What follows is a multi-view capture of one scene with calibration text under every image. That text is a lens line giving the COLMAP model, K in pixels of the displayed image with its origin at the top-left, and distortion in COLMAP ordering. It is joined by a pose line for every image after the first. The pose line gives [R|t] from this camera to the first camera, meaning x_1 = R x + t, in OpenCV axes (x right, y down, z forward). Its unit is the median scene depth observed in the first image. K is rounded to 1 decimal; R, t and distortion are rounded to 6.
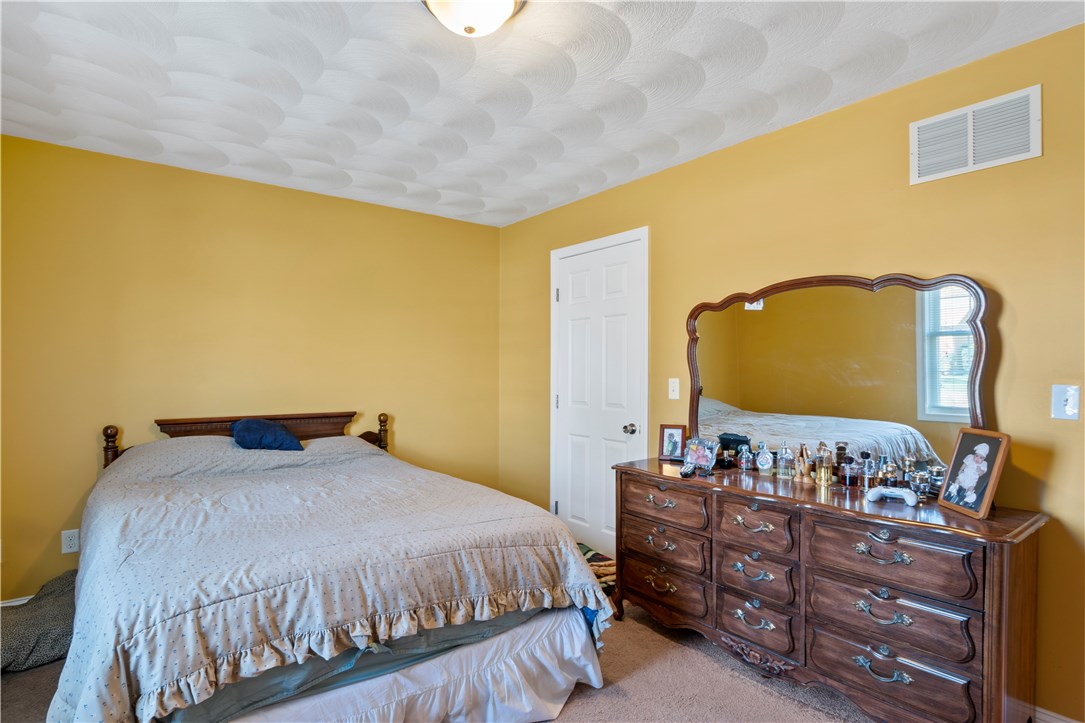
lens RADIAL K [[555.4, 0, 537.9], [0, 555.4, 361.9], [0, 0, 1]] dist [-0.014586, 0.004557]
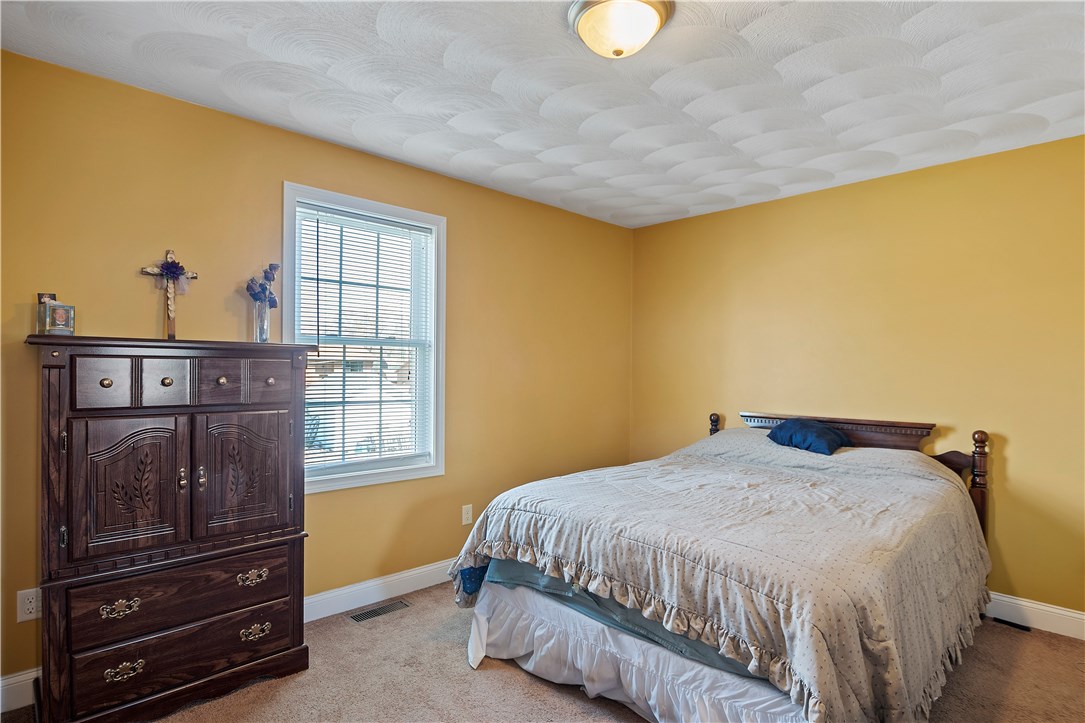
lens RADIAL K [[555.4, 0, 541.7], [0, 555.4, 366.1], [0, 0, 1]] dist [-0.014586, 0.004557]
pose [[0.126291, -0.009572, -0.991947, 0.797421], [0.007130, 0.999936, -0.008741, 0.013635], [0.991968, -0.005969, 0.126351, 0.631474]]
